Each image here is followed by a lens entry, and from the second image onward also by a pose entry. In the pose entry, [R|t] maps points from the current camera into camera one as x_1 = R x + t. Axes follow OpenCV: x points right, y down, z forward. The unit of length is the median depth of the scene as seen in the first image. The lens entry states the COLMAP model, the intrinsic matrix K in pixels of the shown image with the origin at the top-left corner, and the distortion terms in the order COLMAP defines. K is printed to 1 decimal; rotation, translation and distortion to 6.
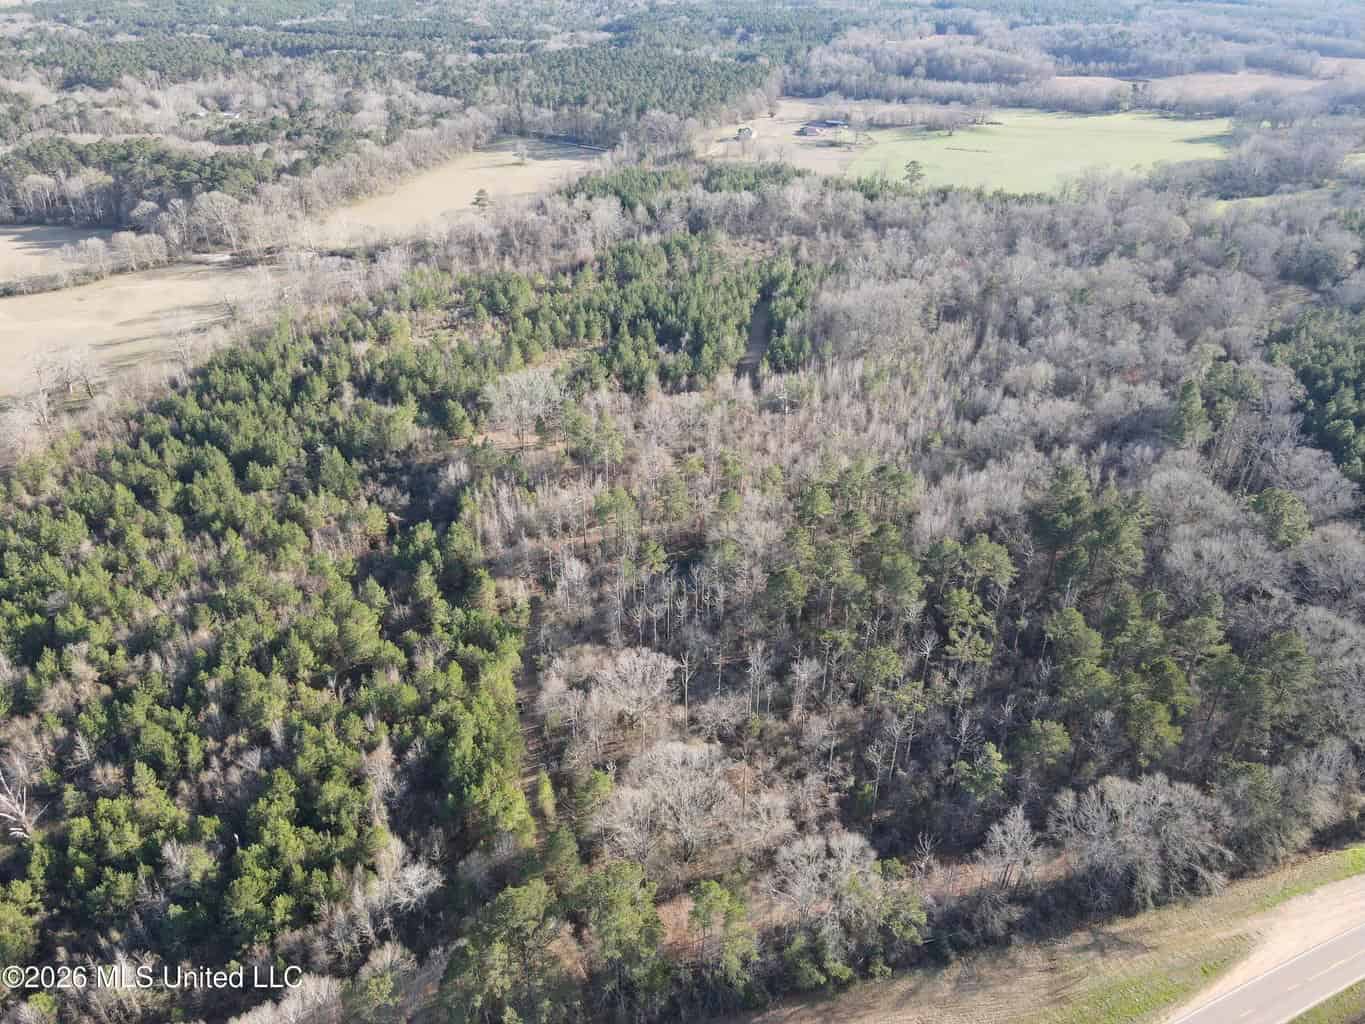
lens RADIAL K [[1013.4, 0, 683.1], [0, 1013.4, 520.2], [0, 0, 1]] dist [0.009477, 0.012412]
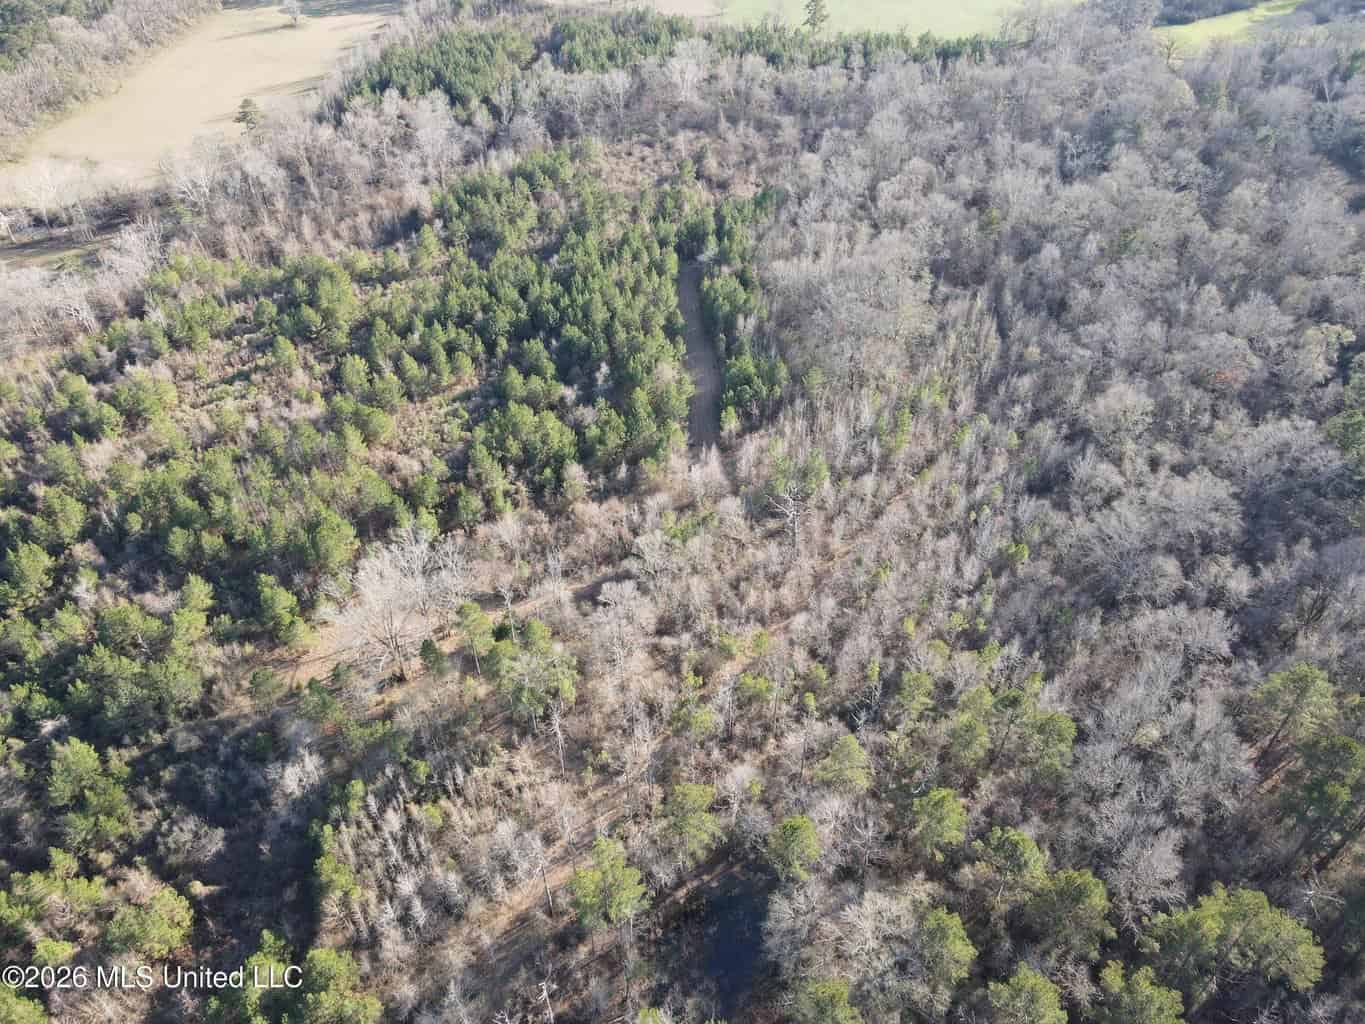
lens RADIAL K [[1013.4, 0, 689.9], [0, 1013.4, 520.2], [0, 0, 1]] dist [0.009477, 0.012412]
pose [[0.981784, -0.134518, 0.134181, -0.040492], [0.107486, 0.975577, 0.191564, -0.188207], [-0.156673, -0.173652, 0.972265, 0.281598]]
